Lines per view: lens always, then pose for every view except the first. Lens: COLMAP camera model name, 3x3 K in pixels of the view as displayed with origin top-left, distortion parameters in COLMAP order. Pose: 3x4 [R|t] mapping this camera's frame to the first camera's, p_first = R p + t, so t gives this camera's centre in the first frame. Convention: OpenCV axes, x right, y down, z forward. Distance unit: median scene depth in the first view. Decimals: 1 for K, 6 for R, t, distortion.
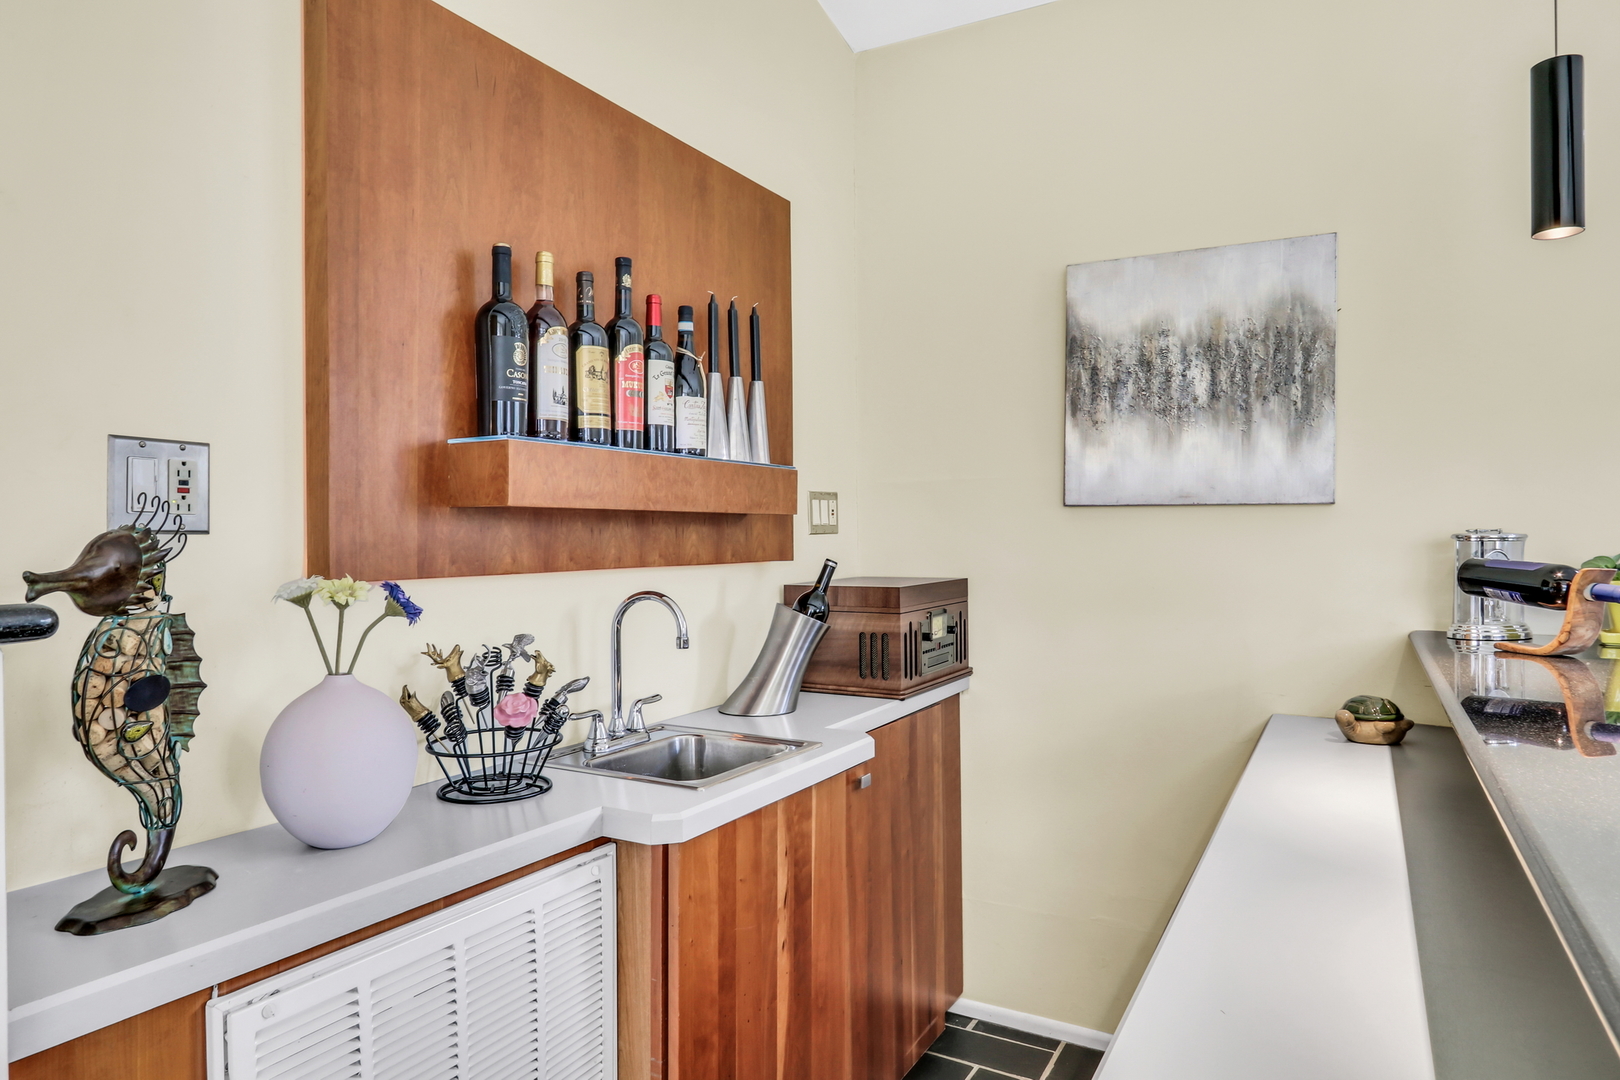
lens RADIAL K [[977.7, 0, 807.3], [0, 977.7, 532.6], [0, 0, 1]] dist [-0.019981, -0.000308]
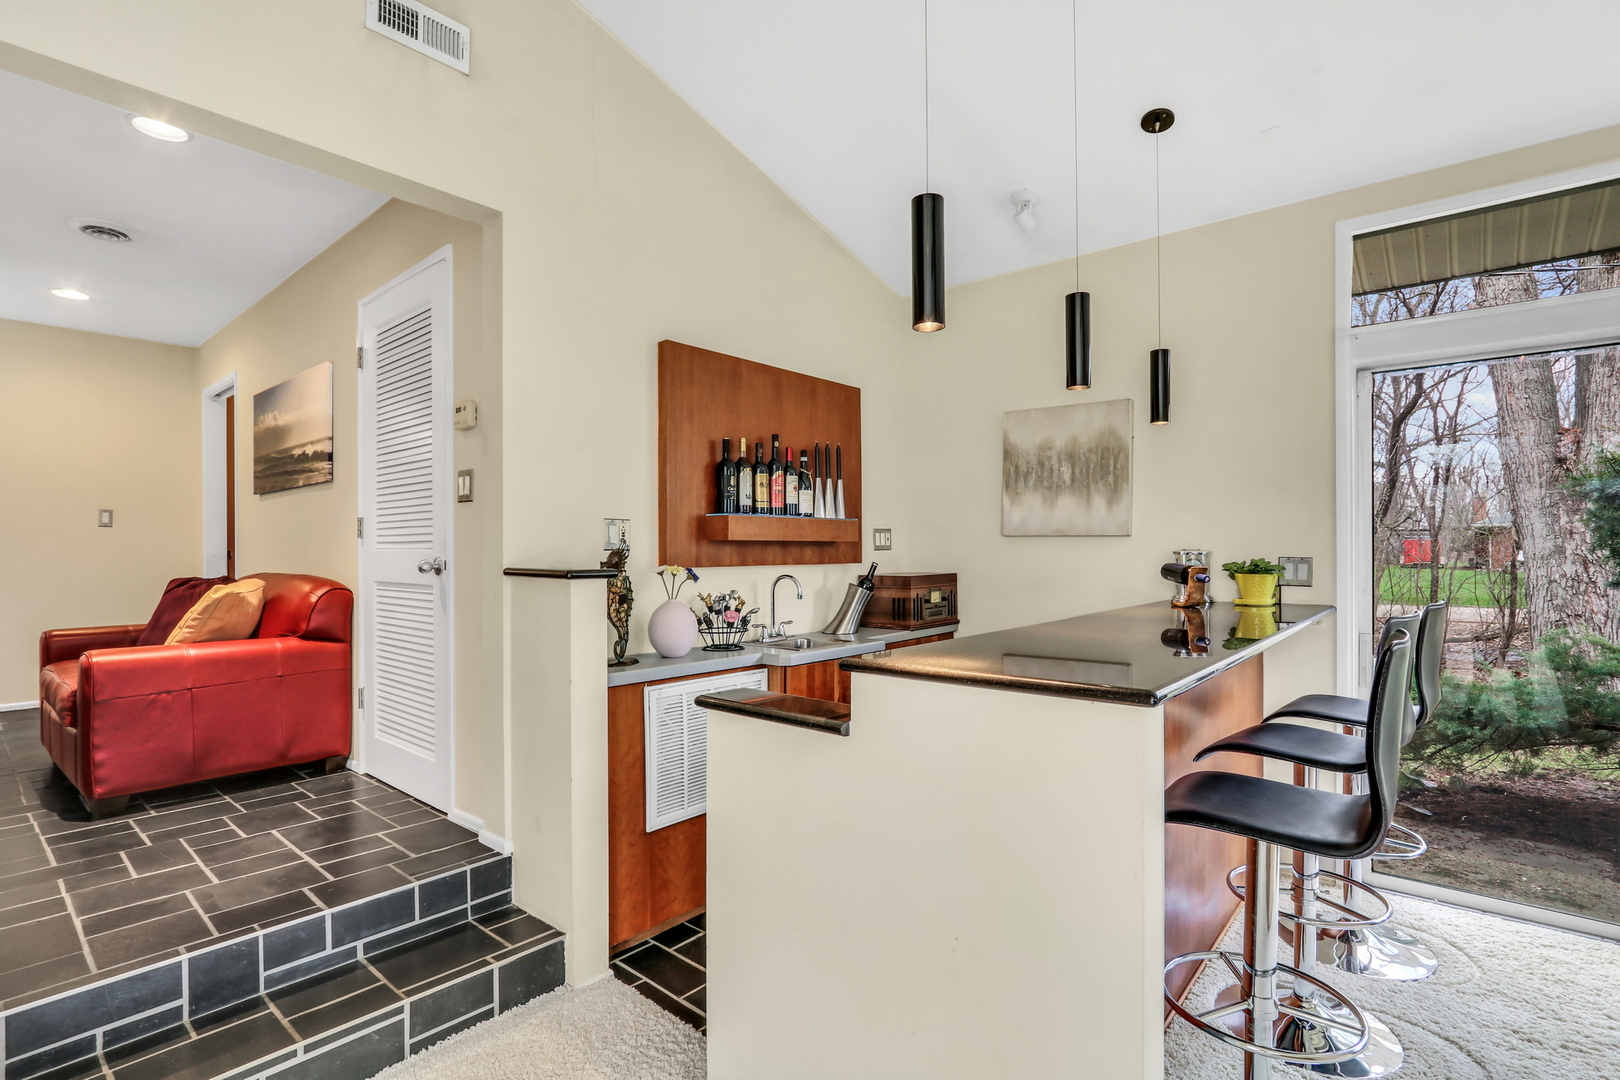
lens RADIAL K [[793.6, 0, 808.8], [0, 793.6, 546.4], [0, 0, 1]] dist [-0.018855, 0.000266]
pose [[0.981077, 0.000878, -0.193618, 0.256956], [-0.001029, 0.999999, -0.000681, -0.007282], [0.193618, 0.000867, 0.981077, -0.849262]]
